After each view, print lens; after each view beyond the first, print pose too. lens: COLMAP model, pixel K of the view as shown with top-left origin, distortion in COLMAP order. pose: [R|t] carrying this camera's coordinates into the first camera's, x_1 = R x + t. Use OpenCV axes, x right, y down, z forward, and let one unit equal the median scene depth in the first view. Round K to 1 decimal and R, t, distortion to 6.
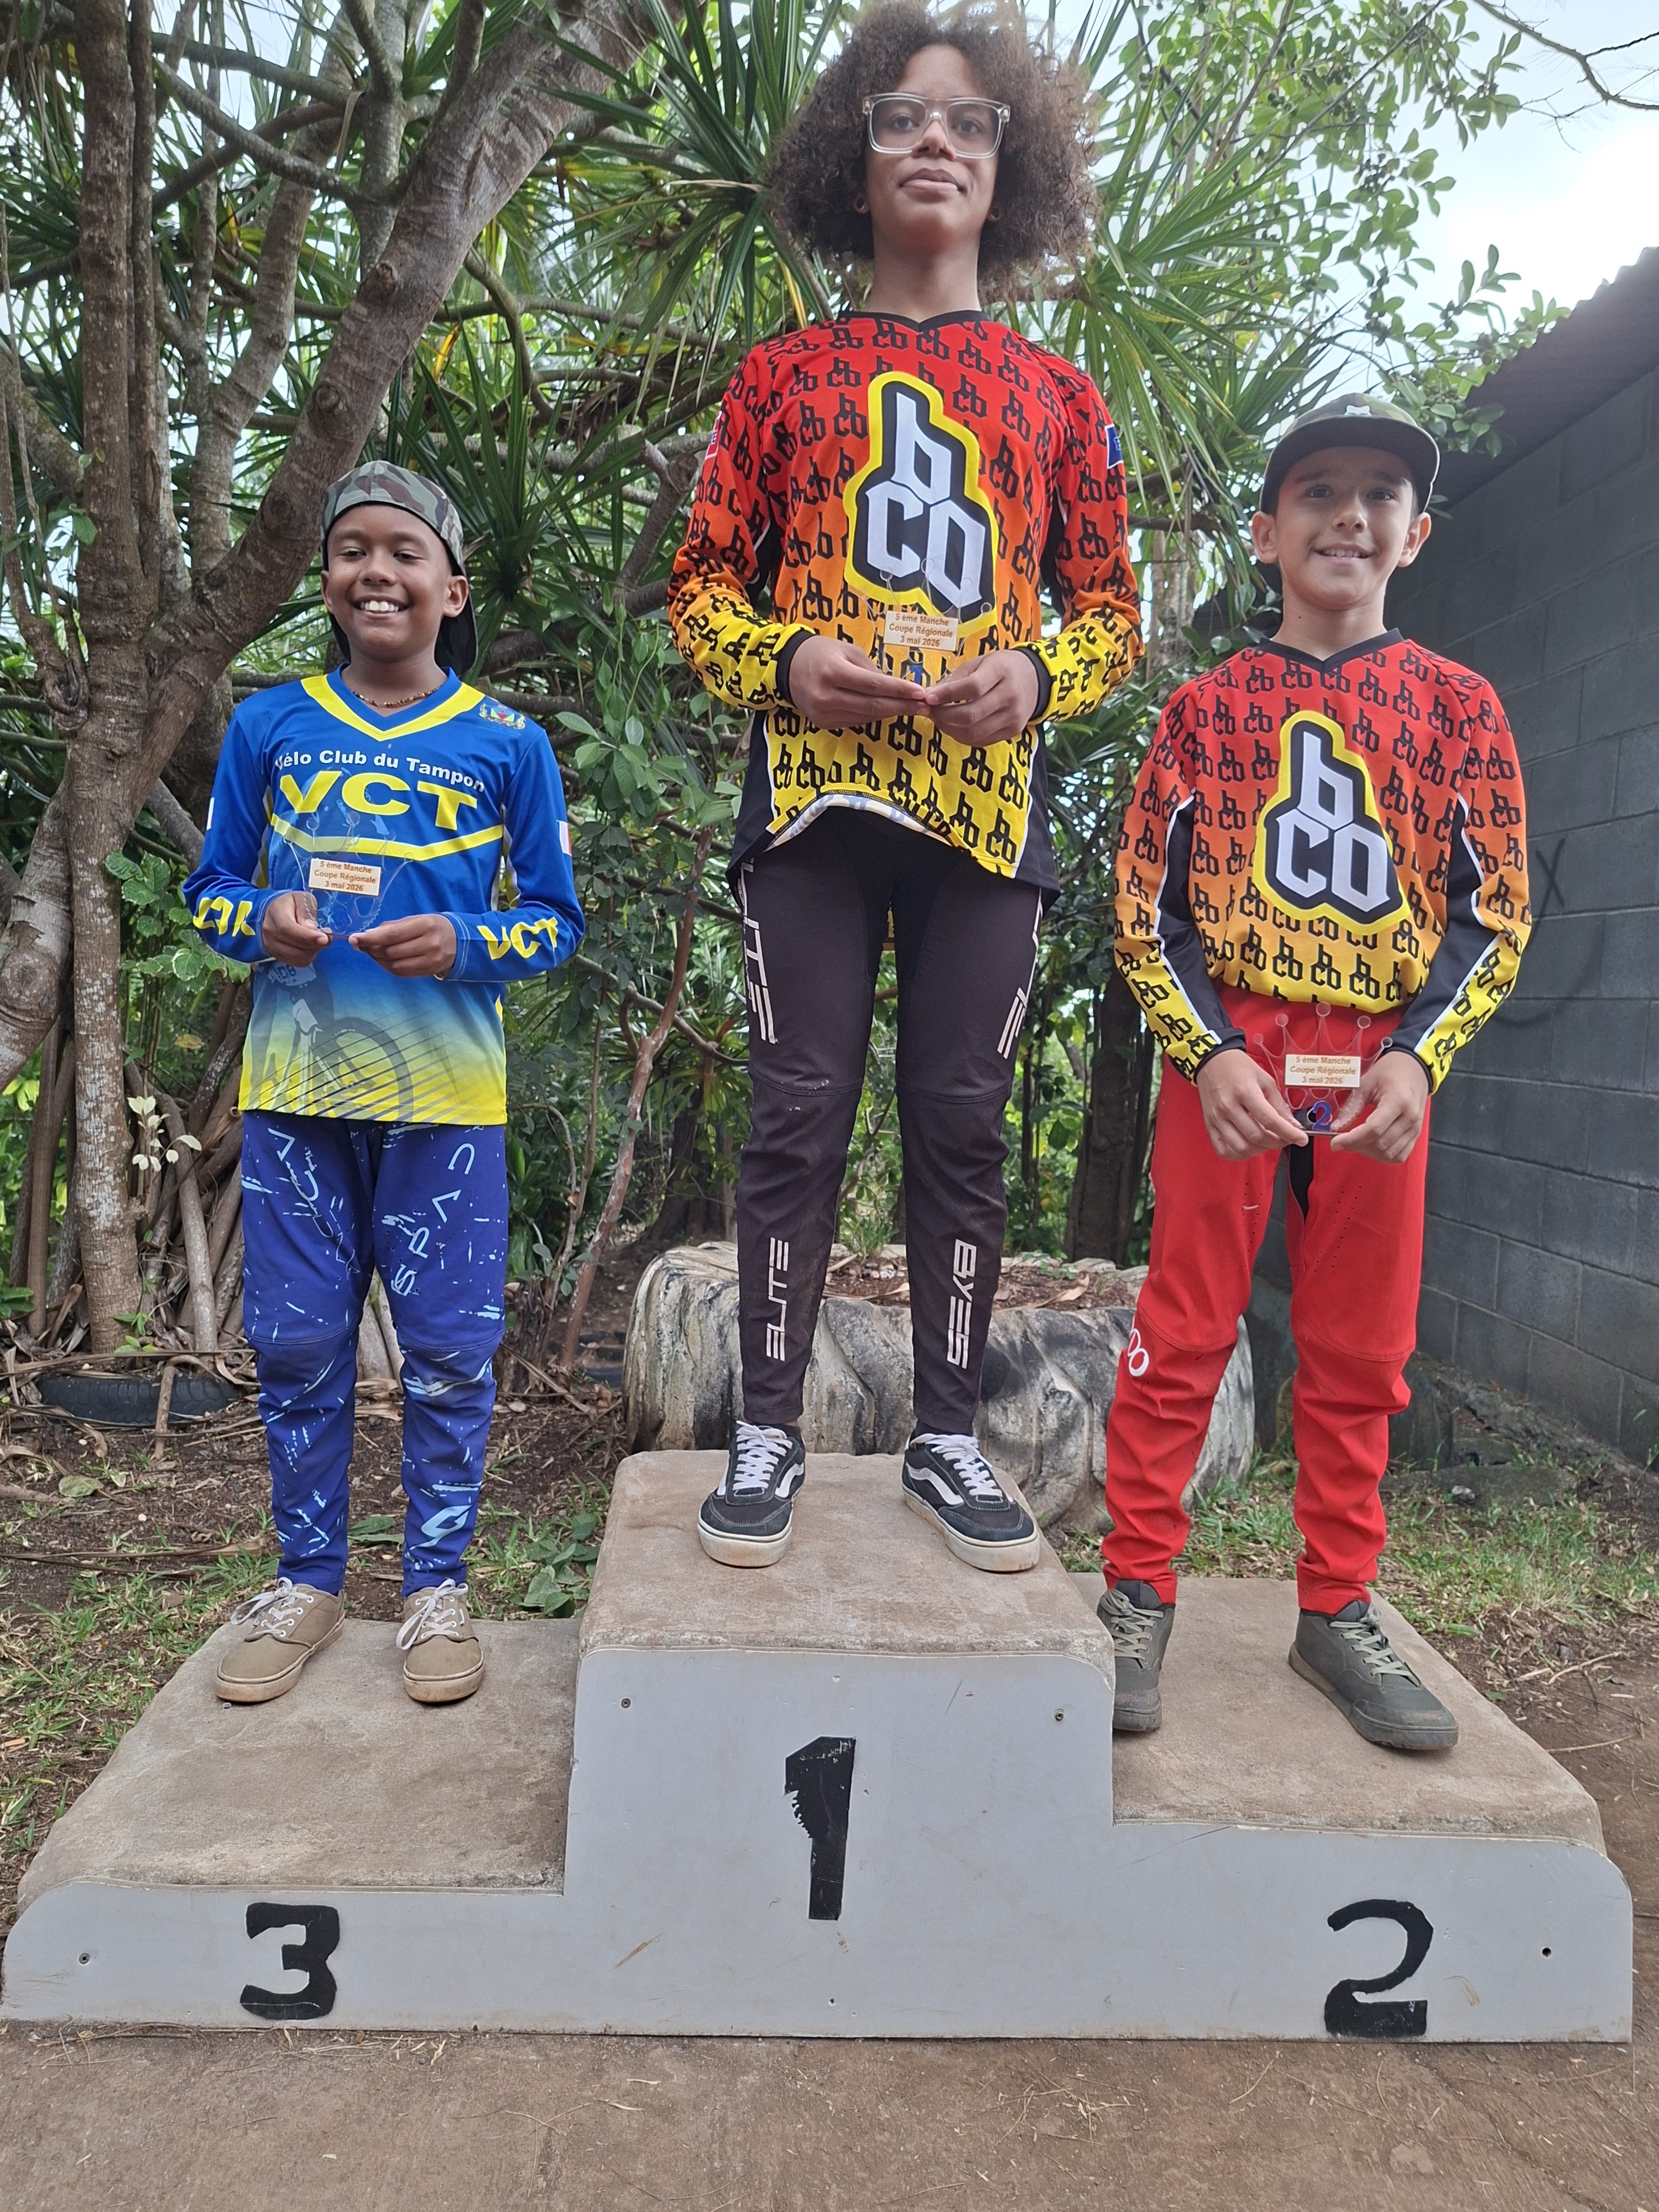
lens RADIAL K [[1577.8, 0, 837.3], [0, 1577.8, 1076.1], [0, 0, 1]] dist [0.050566, -0.067379]
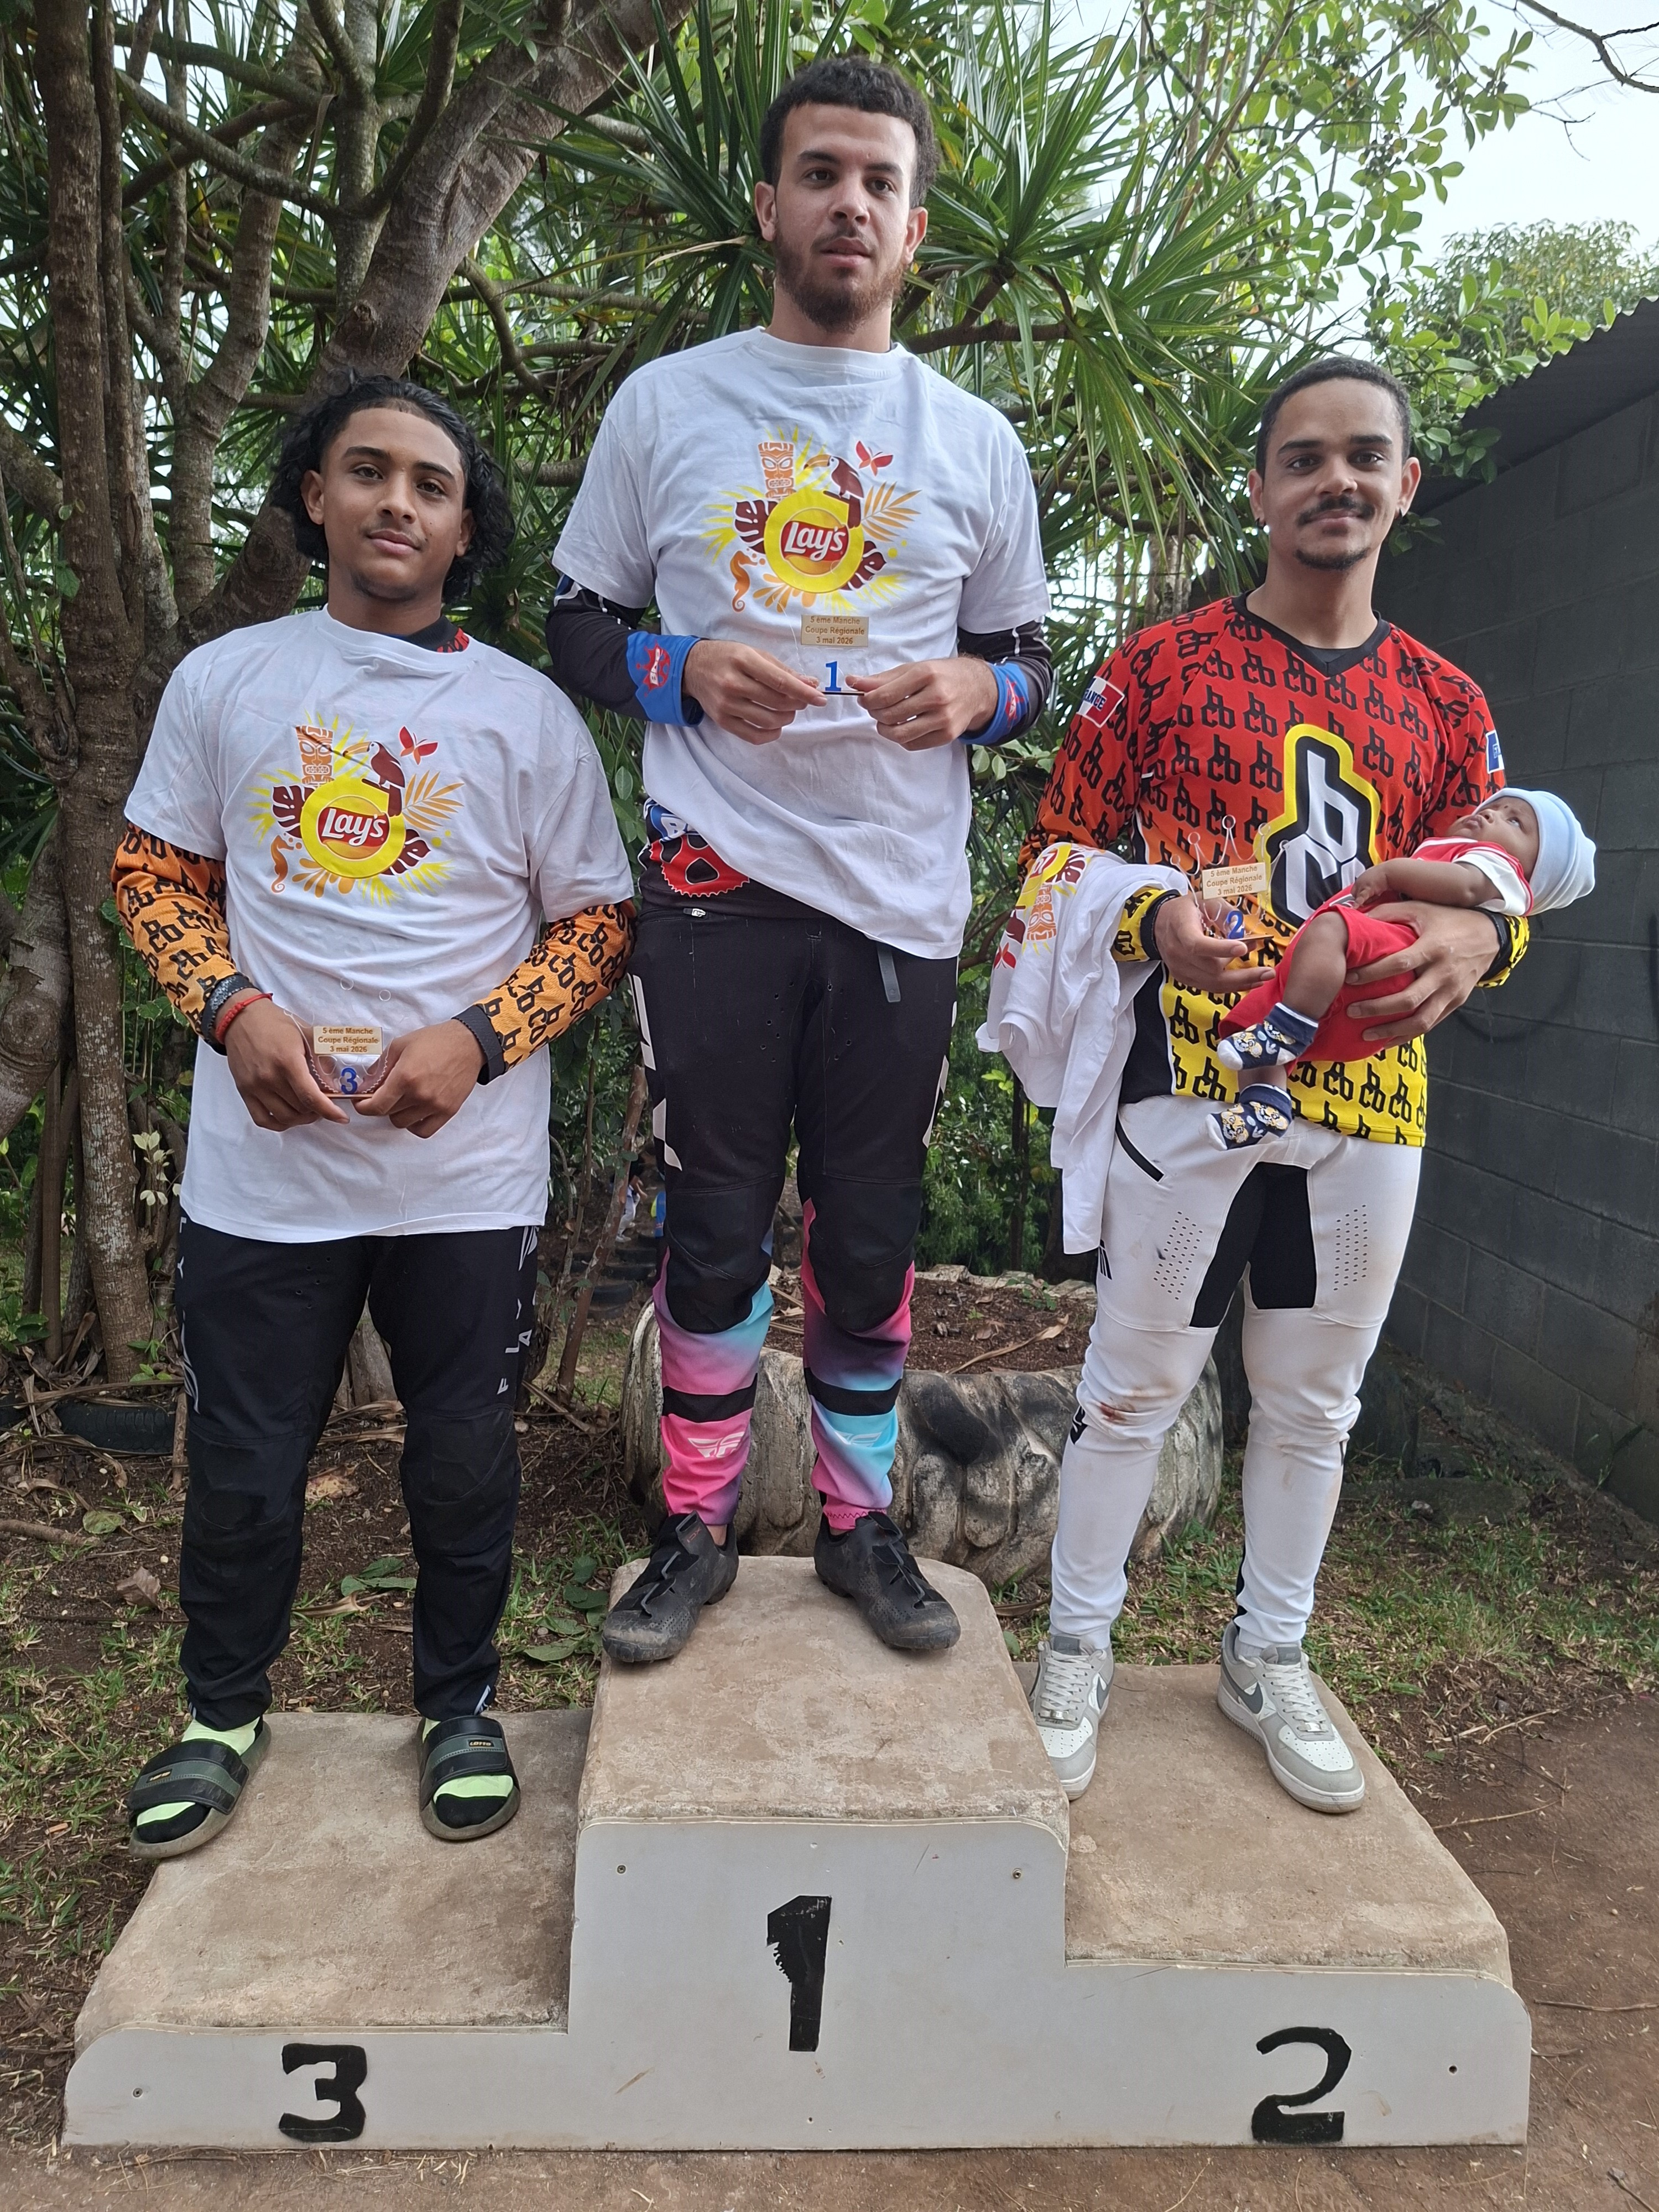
lens RADIAL K [[1578.3, 0, 846.1], [0, 1578.3, 1108.1], [0, 0, 1]] dist [0.047456, -0.060262]
pose [[0.999982, -0.000878, 0.005981, 0.007707], [0.000345, 0.996076, 0.088503, -0.109579], [-0.006035, -0.088499, 0.996058, -0.023650]]
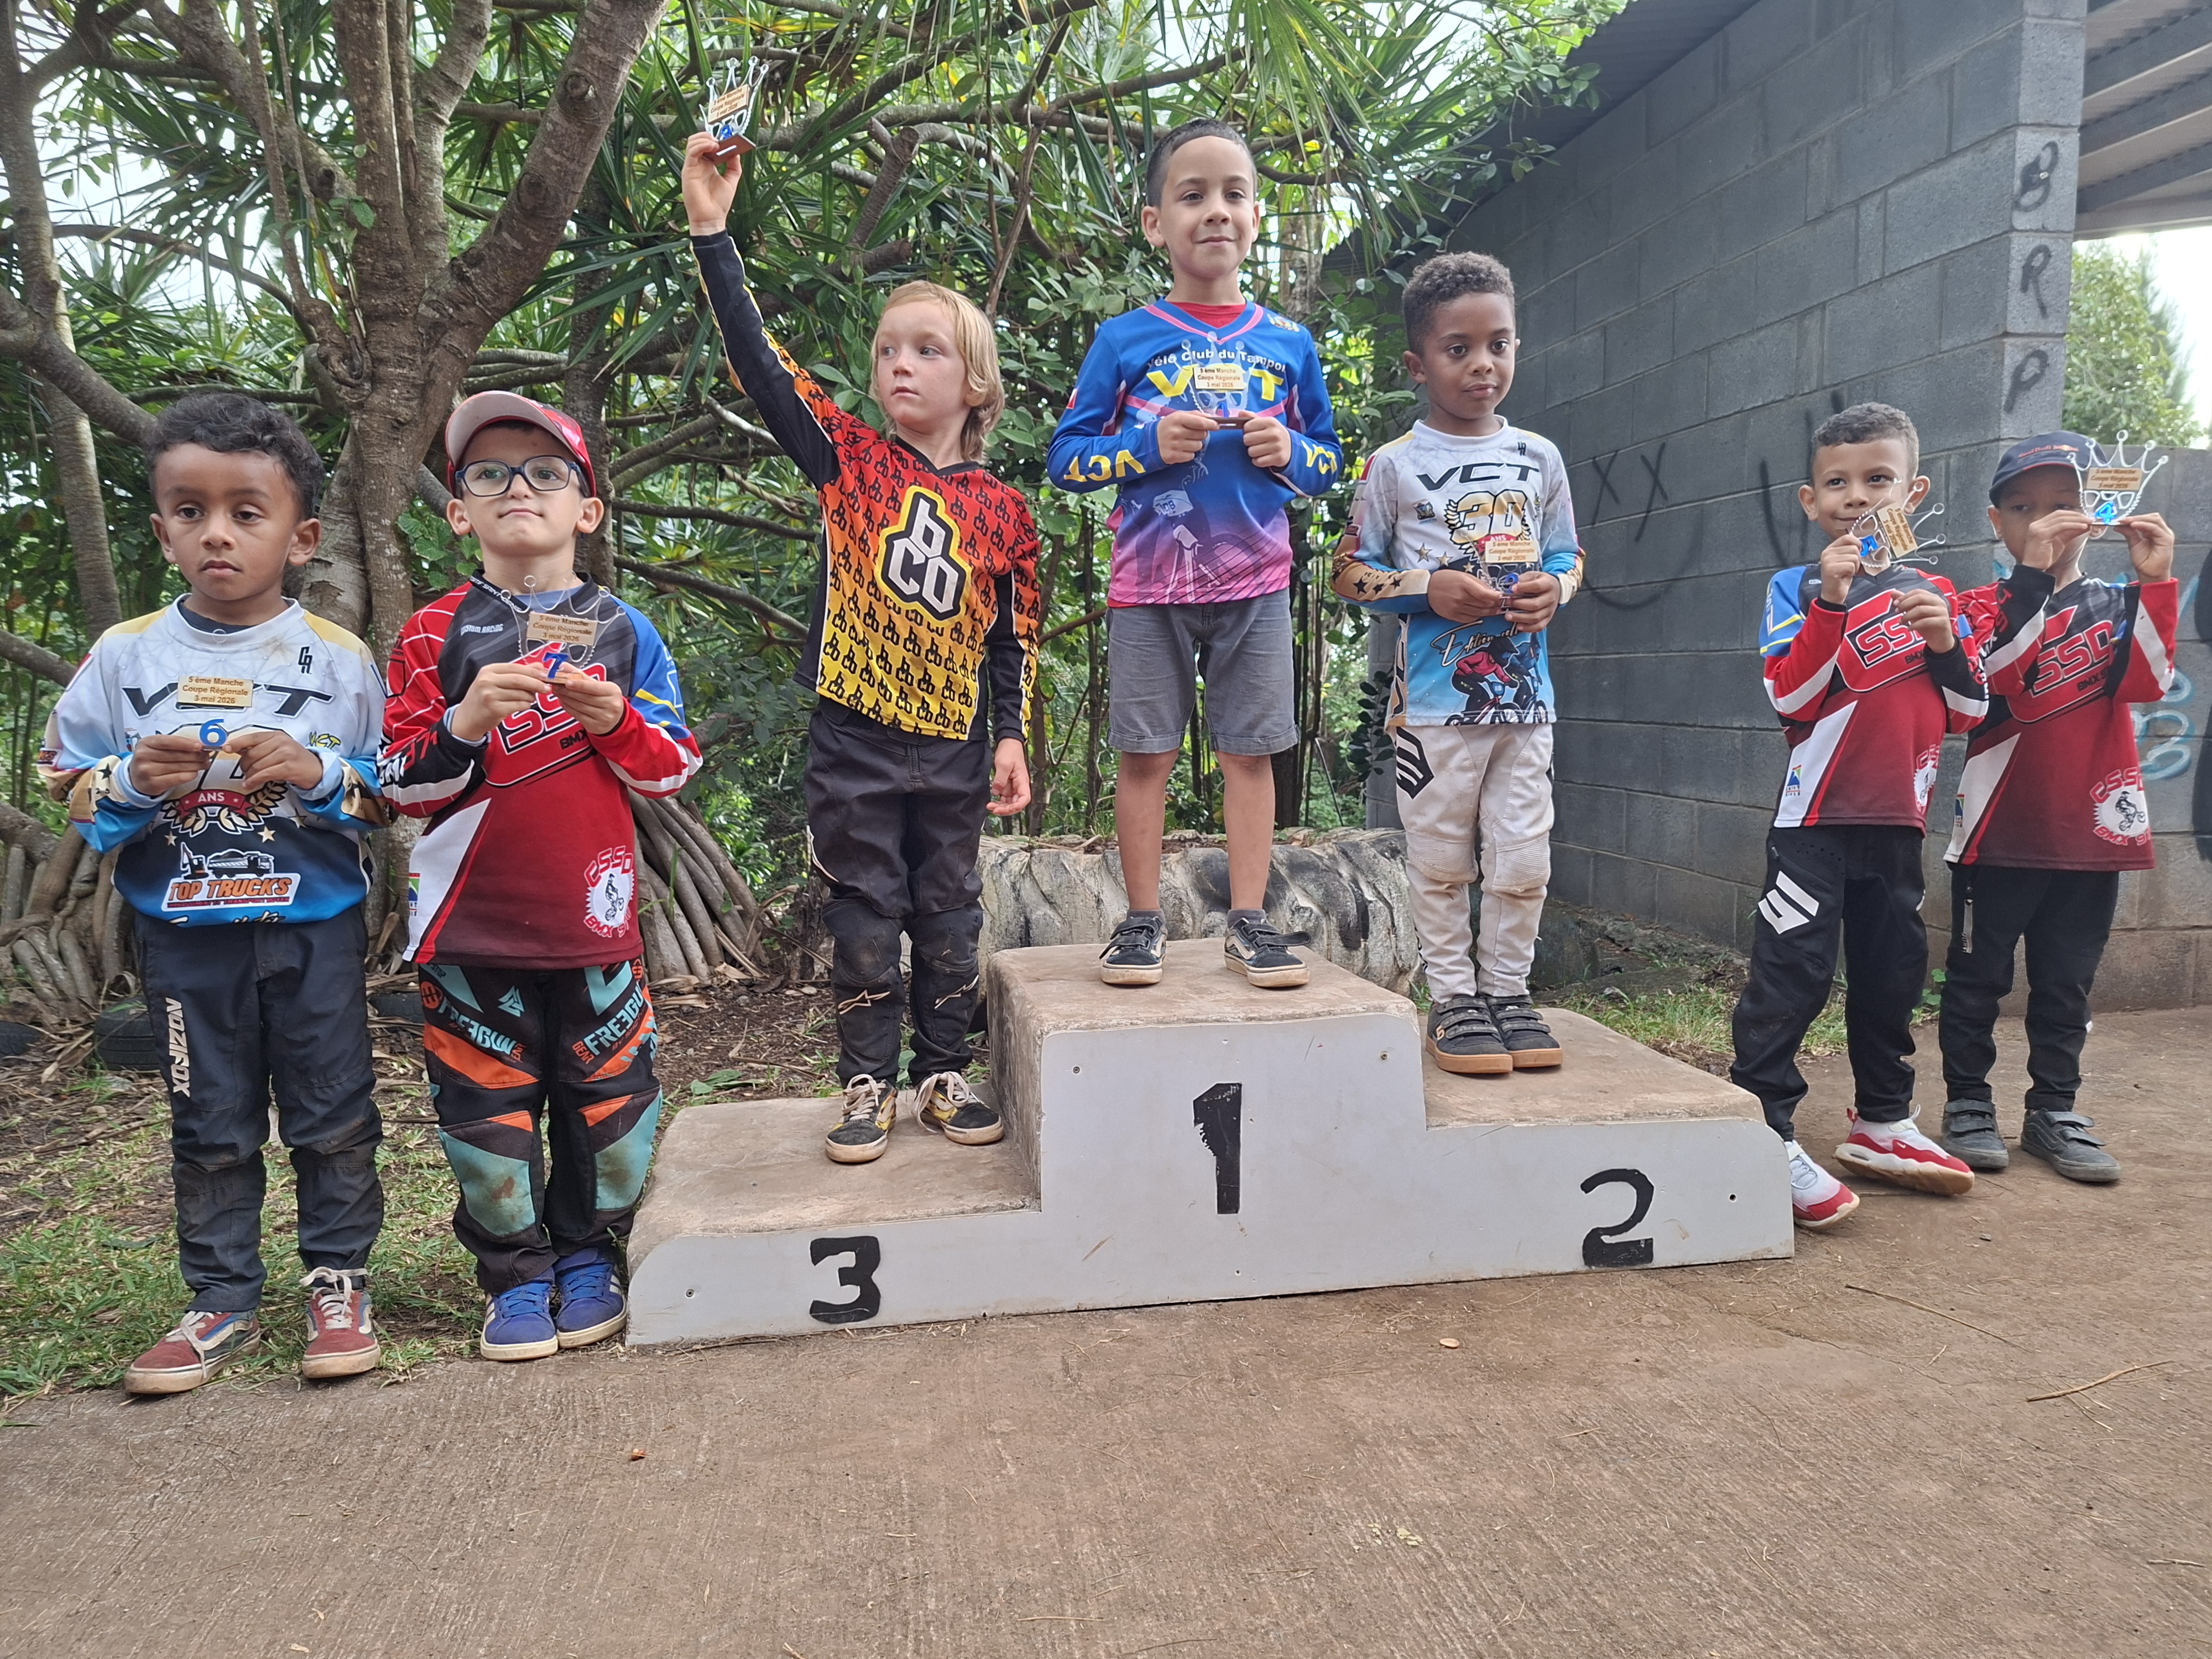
lens RADIAL K [[1563.8, 0, 1110.6], [0, 1563.8, 821.6], [0, 0, 1]] dist [0.087851, -0.124357]
pose [[0.992340, -0.072297, 0.100172, -0.108744], [0.067714, 0.996529, 0.048421, 0.057572], [-0.103325, -0.041267, 0.993791, -0.161760]]
